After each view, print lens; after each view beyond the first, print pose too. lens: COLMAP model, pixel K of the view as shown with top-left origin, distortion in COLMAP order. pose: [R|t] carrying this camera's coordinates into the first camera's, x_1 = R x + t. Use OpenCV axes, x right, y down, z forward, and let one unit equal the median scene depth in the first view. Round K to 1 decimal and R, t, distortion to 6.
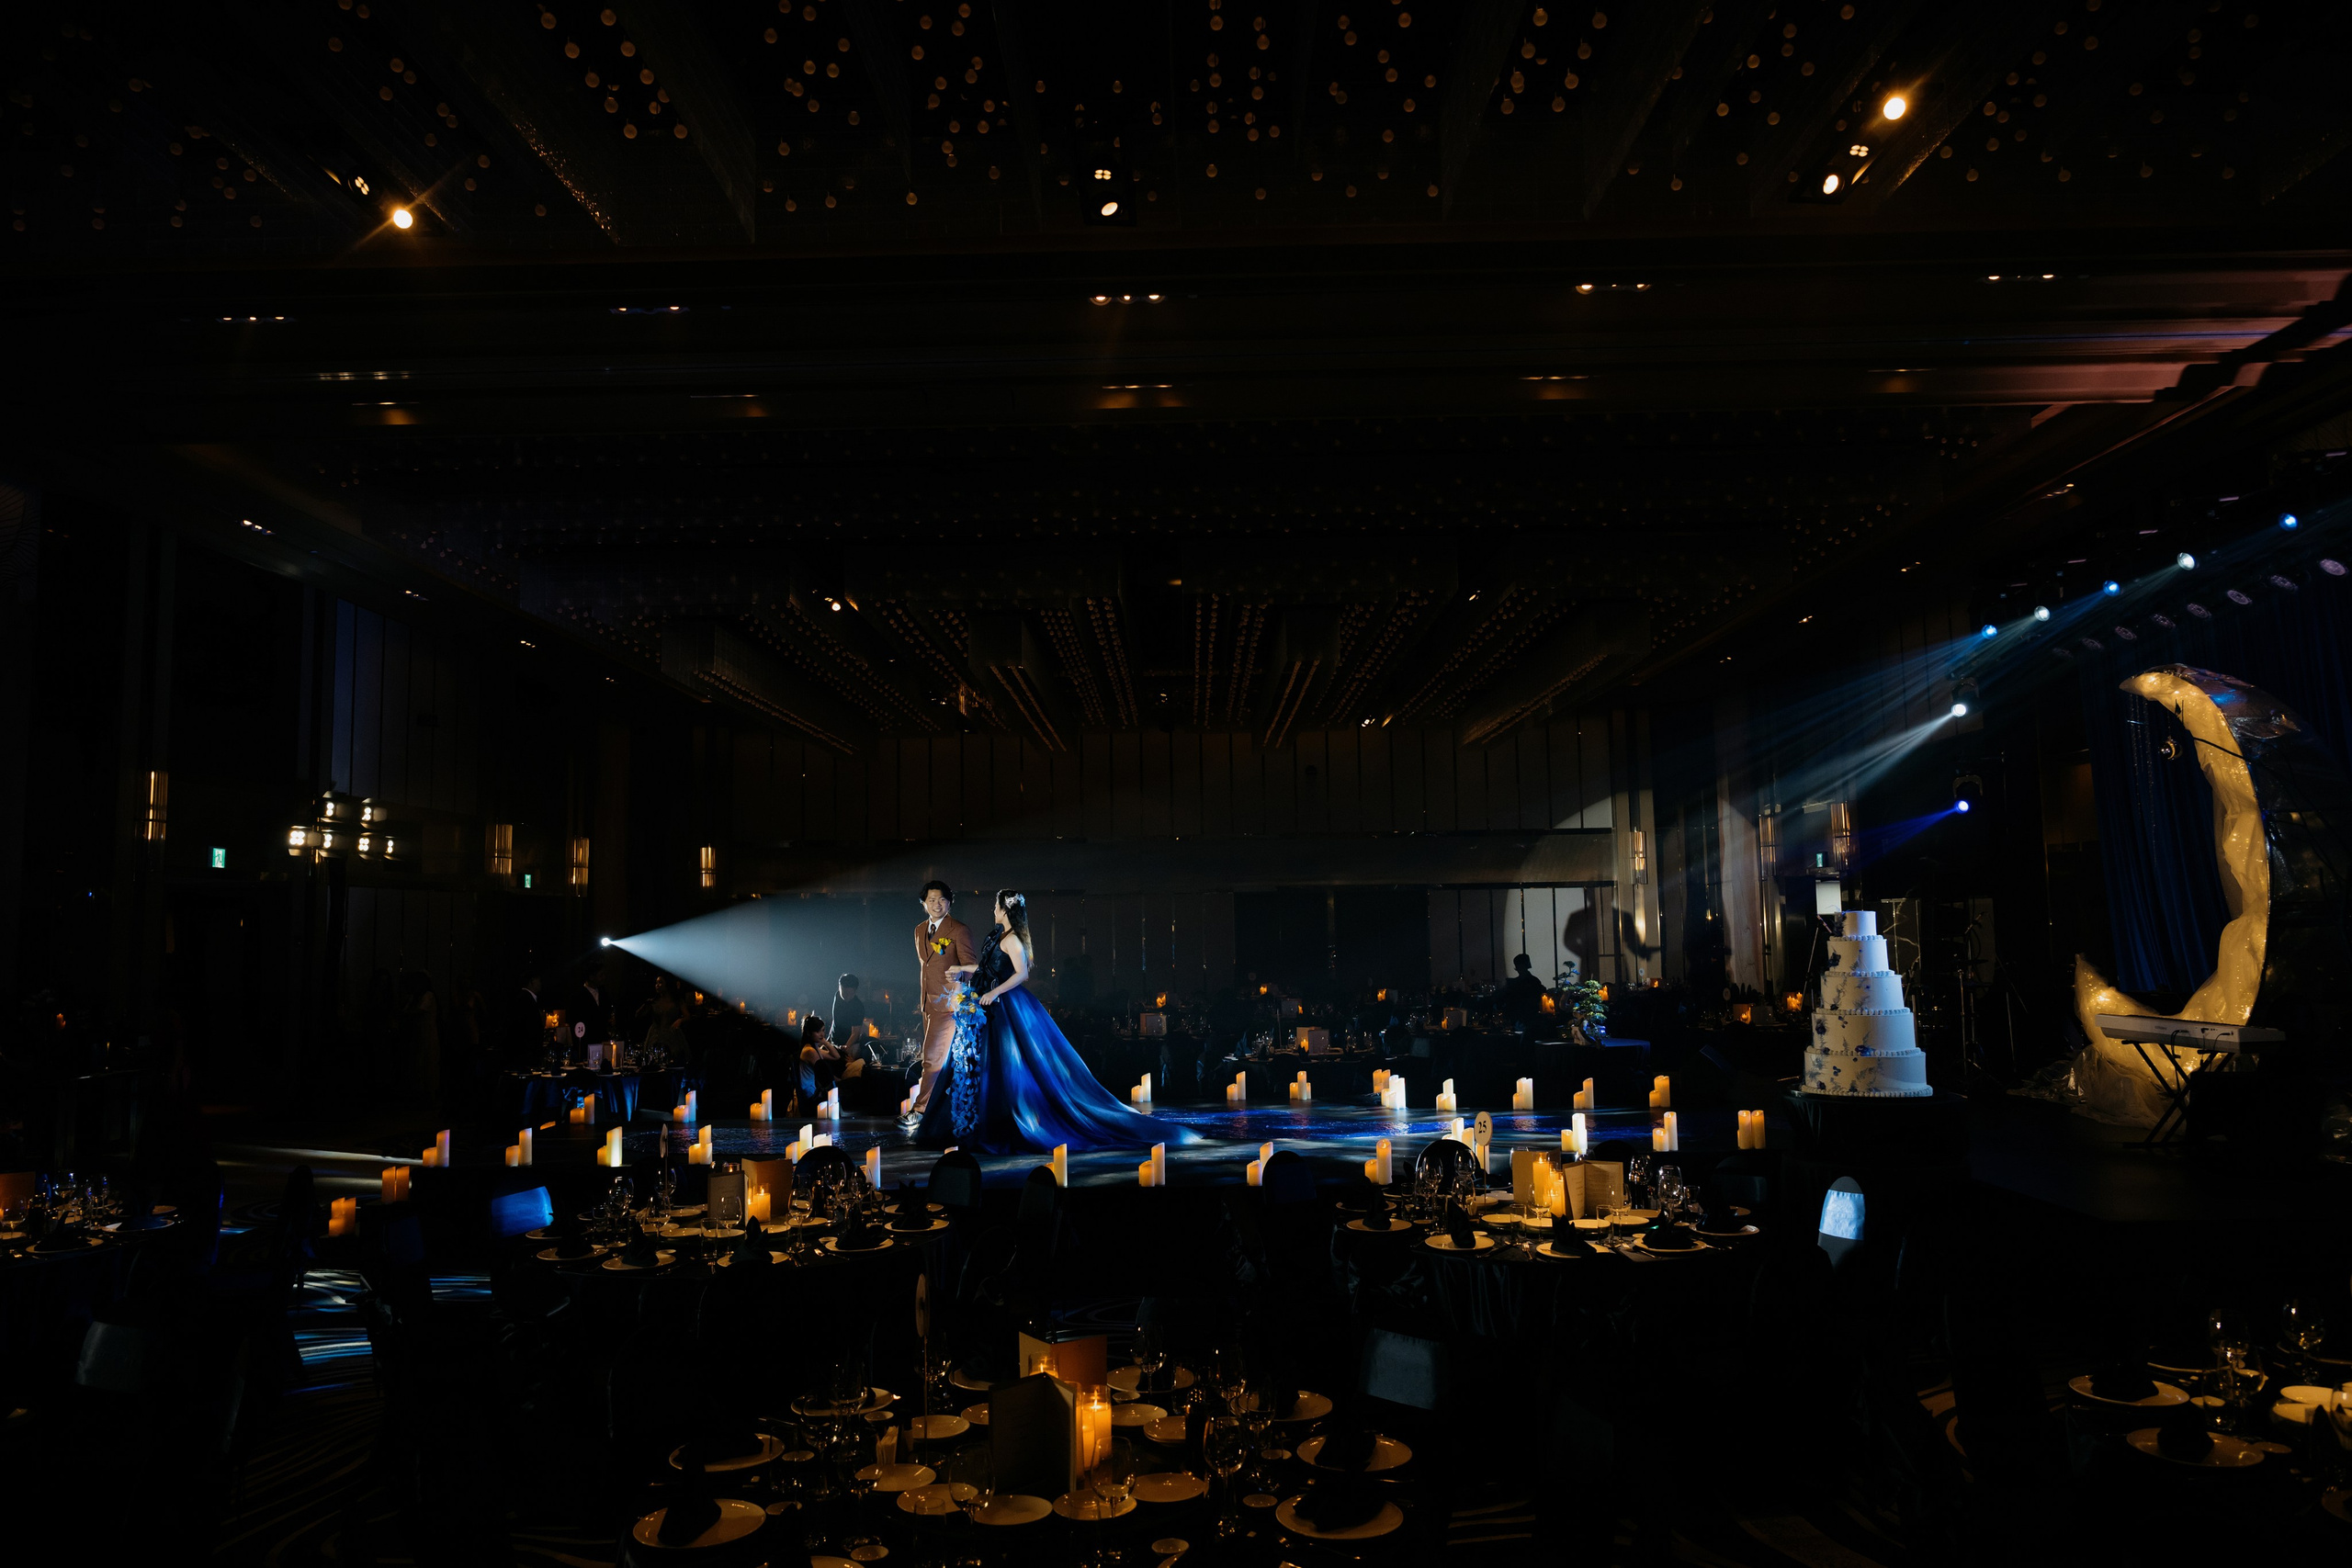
lens RADIAL K [[1537.0, 0, 1162.4], [0, 1537.0, 788.0], [0, 0, 1]] dist [-0.004112, 0.000623]
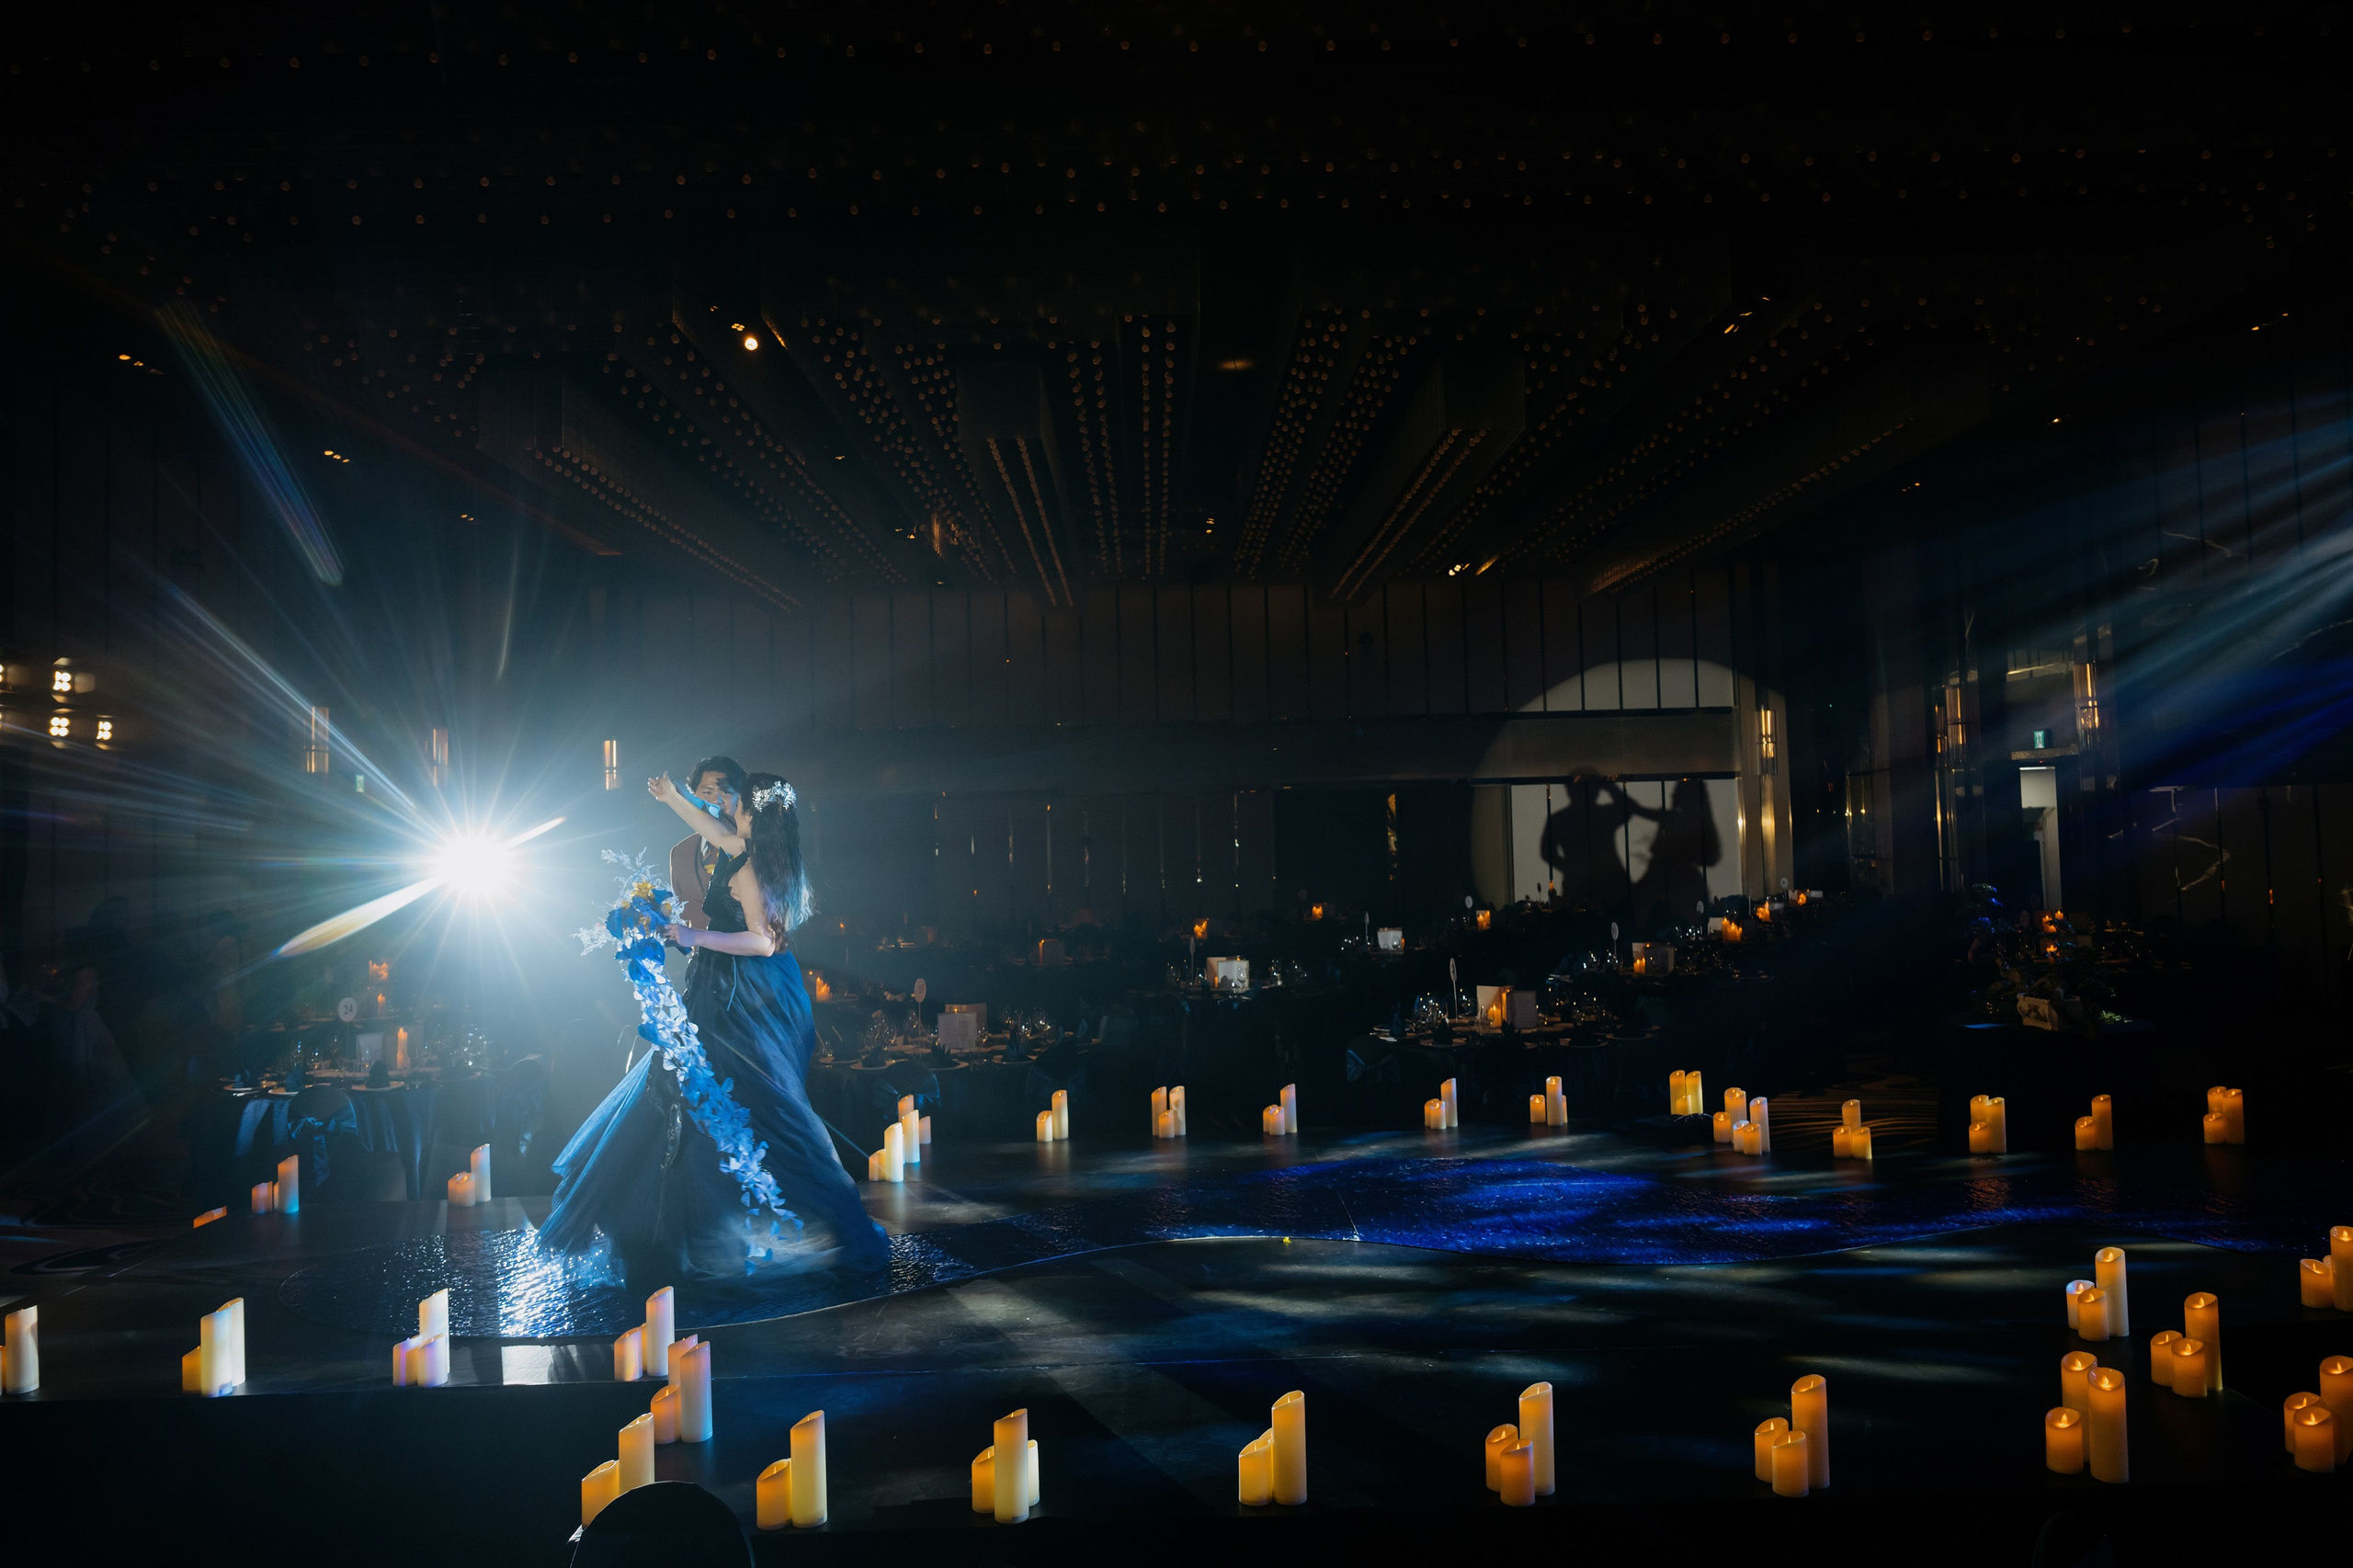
lens RADIAL K [[1571.6, 0, 1176.5], [0, 1571.6, 784.0], [0, 0, 1]] dist [-0.001934, 0.002360]
pose [[0.999424, -0.010565, 0.032261, -0.050590], [0.008647, 0.998219, 0.059030, 0.025251], [-0.032827, -0.058717, 0.997735, 0.290552]]
